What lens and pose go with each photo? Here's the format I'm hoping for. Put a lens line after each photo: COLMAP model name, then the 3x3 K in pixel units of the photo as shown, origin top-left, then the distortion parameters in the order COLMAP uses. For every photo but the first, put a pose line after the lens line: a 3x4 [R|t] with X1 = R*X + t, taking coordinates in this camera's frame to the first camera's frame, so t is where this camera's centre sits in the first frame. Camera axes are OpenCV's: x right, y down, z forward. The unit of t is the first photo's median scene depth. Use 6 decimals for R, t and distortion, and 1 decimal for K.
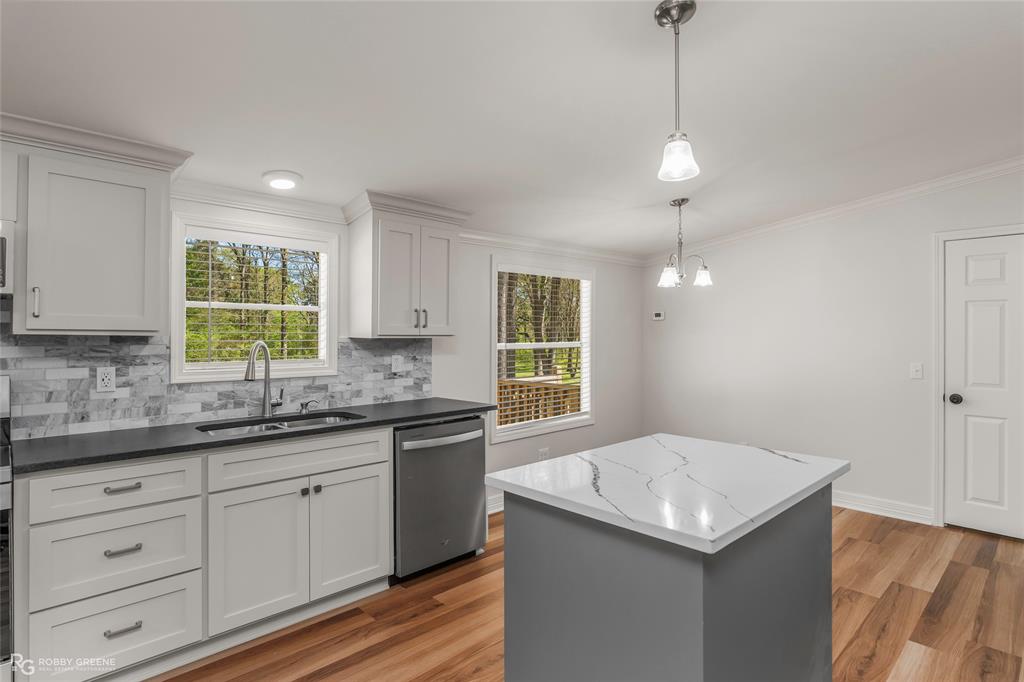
lens RADIAL K [[532.4, 0, 517.4], [0, 532.4, 332.4], [0, 0, 1]] dist [-0.006291, 0.003423]
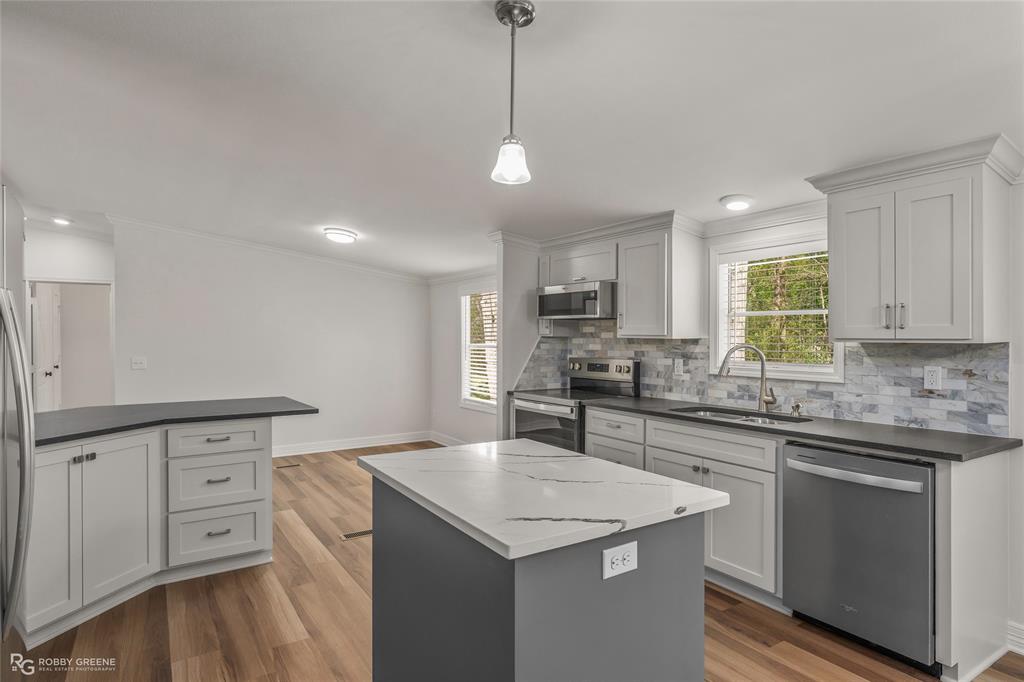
lens RADIAL K [[532.4, 0, 509.5], [0, 532.4, 348.0], [0, 0, 1]] dist [-0.006291, 0.003423]
pose [[-0.176176, 0.017135, -0.984210, 0.676075], [0.002446, 0.999853, 0.016969, 0.004193], [0.984356, 0.000582, -0.176192, 0.630944]]
